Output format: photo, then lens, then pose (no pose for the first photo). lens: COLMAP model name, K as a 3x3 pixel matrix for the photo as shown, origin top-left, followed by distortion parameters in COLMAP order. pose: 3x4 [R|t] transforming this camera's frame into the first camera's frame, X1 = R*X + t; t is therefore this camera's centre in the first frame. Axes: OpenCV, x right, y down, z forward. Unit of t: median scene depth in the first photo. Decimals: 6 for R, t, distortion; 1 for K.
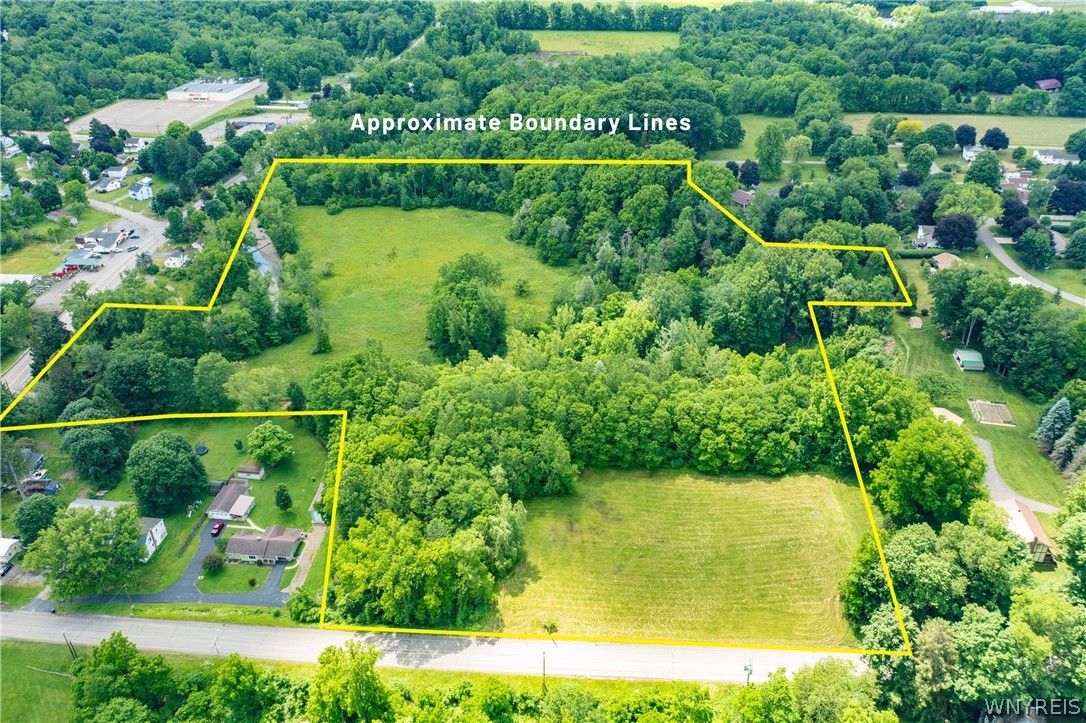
lens RADIAL K [[875.6, 0, 541.8], [0, 875.6, 360.6], [0, 0, 1]] dist [-0.026447, 0.006151]
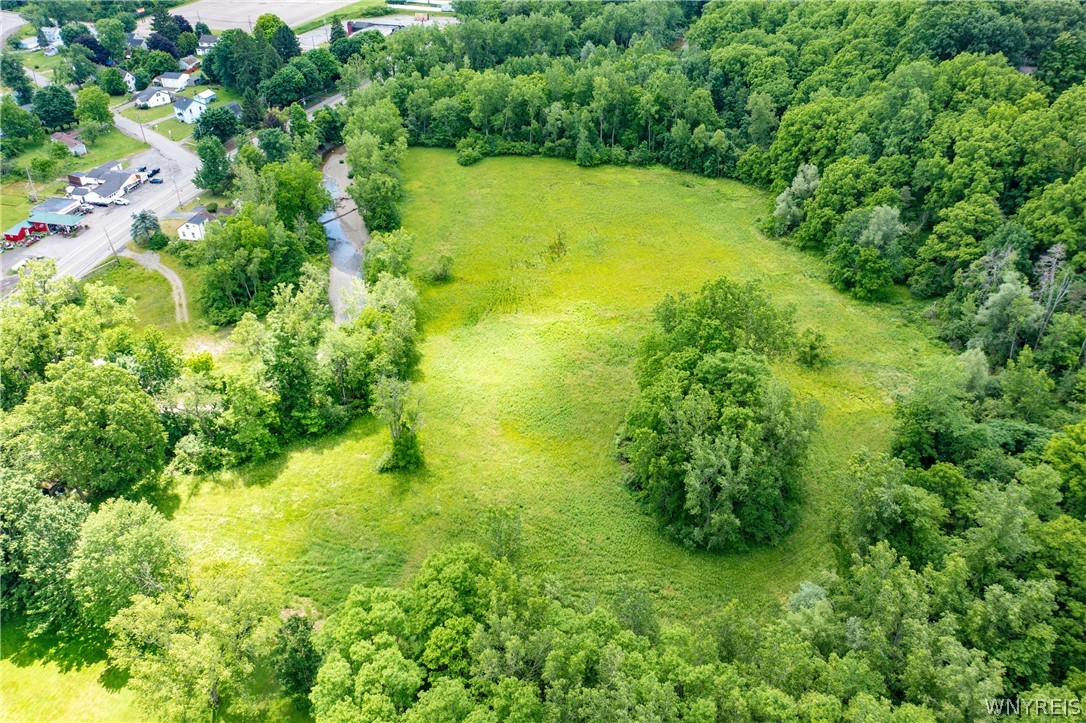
lens RADIAL K [[875.6, 0, 543.5], [0, 875.6, 364.1], [0, 0, 1]] dist [-0.026447, 0.006151]
pose [[0.983337, 0.102638, -0.150046, -0.079786], [-0.093028, 0.993218, 0.069742, -0.077437], [0.156187, -0.054621, 0.986216, 0.399075]]
